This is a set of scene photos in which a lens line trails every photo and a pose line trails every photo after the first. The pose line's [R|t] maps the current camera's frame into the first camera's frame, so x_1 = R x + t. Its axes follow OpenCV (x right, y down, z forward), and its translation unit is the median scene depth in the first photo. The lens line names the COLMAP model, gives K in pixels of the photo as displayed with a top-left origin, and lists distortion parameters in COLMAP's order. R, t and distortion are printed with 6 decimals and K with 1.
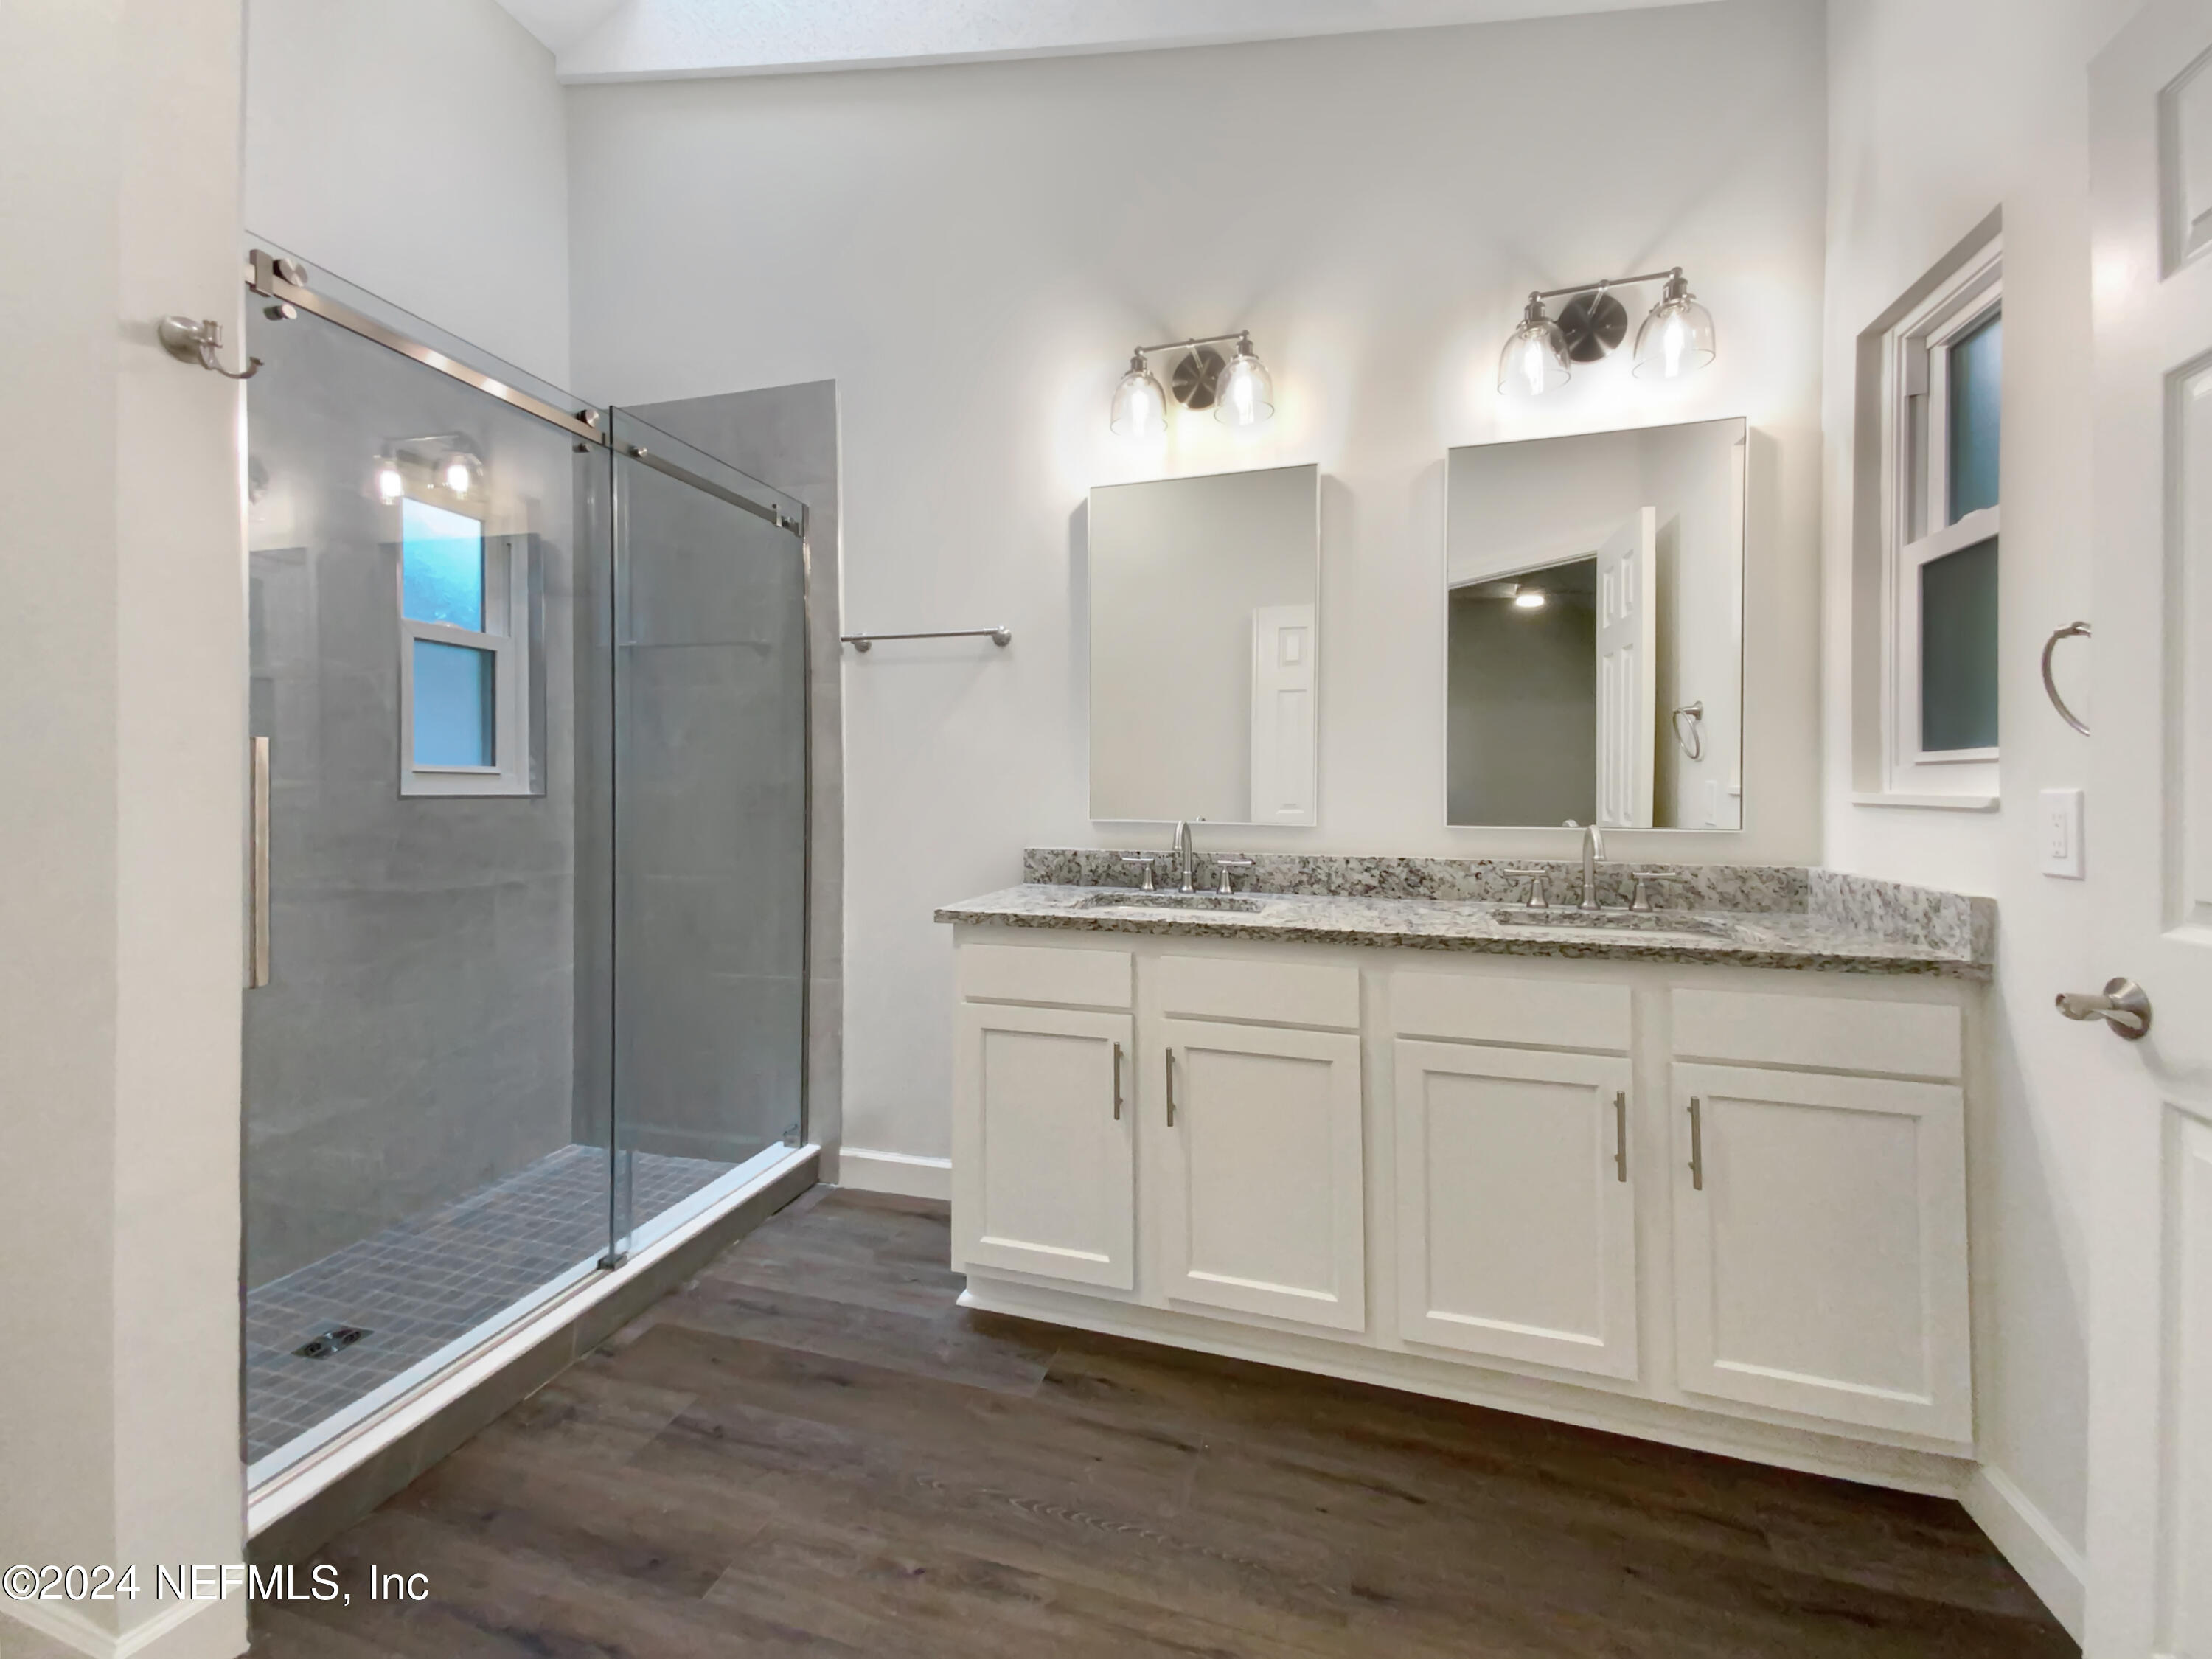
lens RADIAL K [[924.7, 0, 1100.8], [0, 924.7, 774.4], [0, 0, 1]] dist [0.024613, 0.000046]
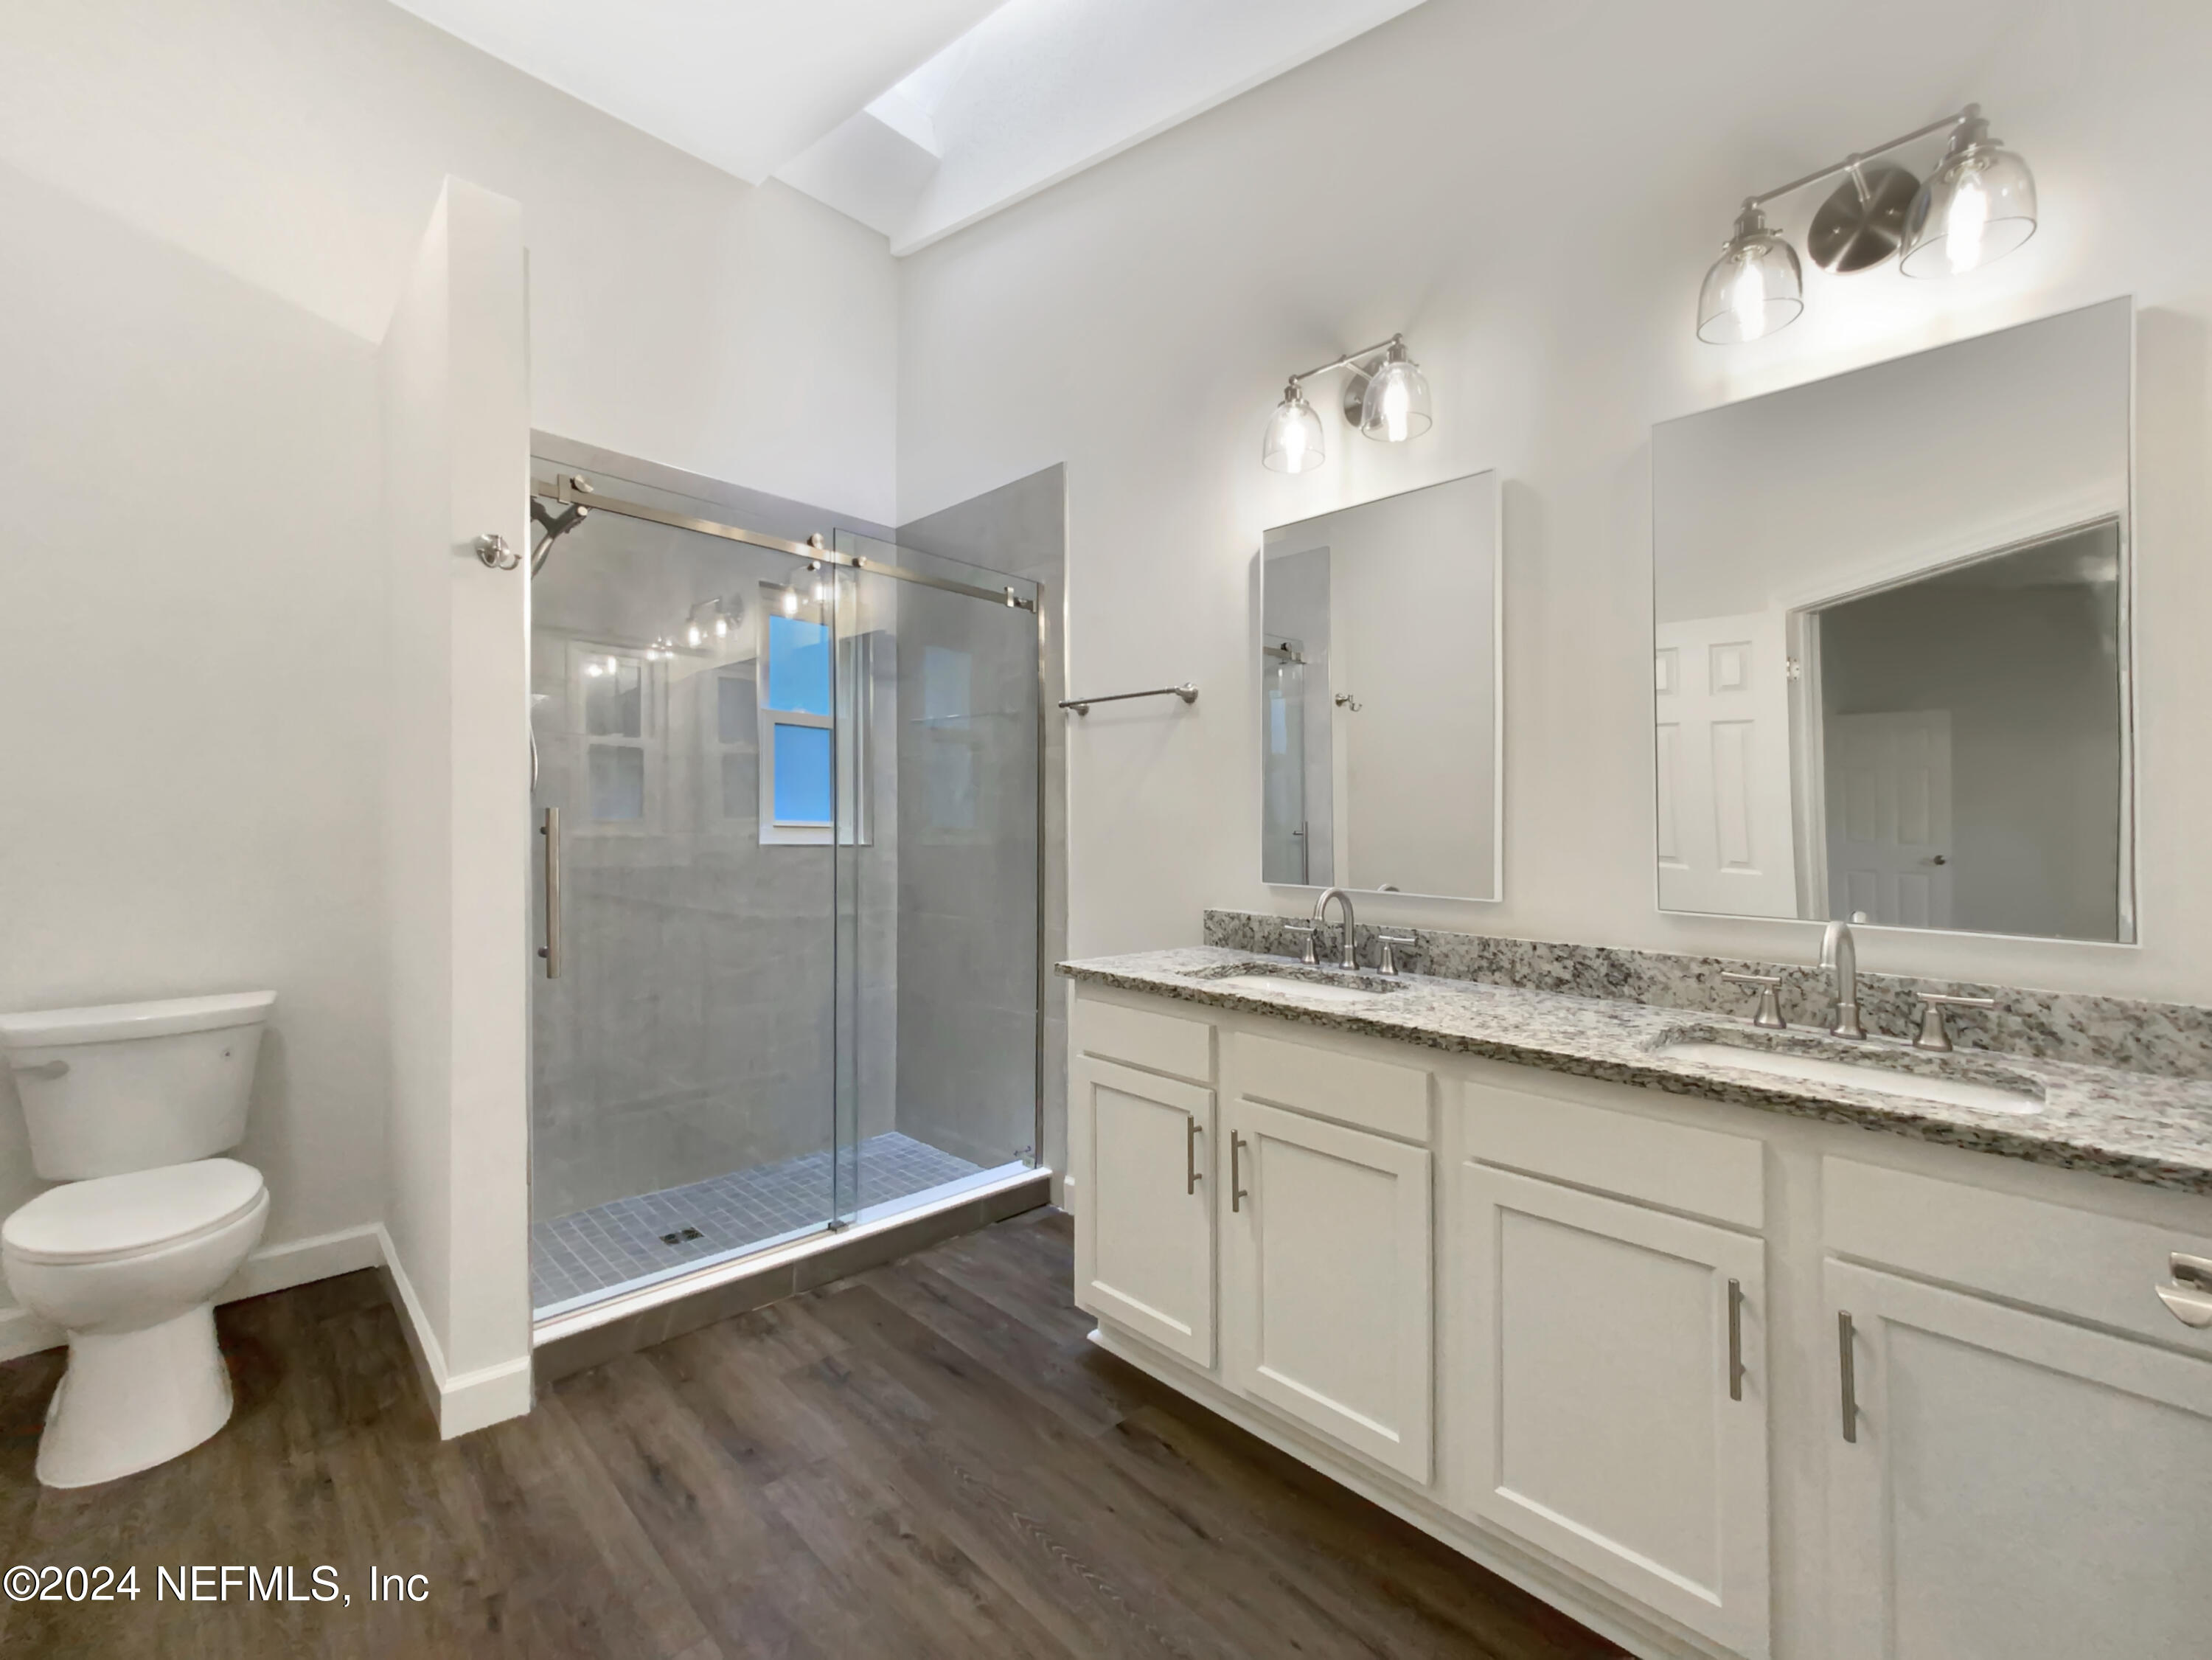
lens RADIAL K [[965.7, 0, 1106.0], [0, 965.7, 830.0], [0, 0, 1]] dist [-0.001337, 0.015631]
pose [[0.876176, 0.015769, -0.481733, 0.358536], [-0.009621, 0.999838, 0.015230, -0.022099], [0.481895, -0.008710, 0.876186, 0.054124]]
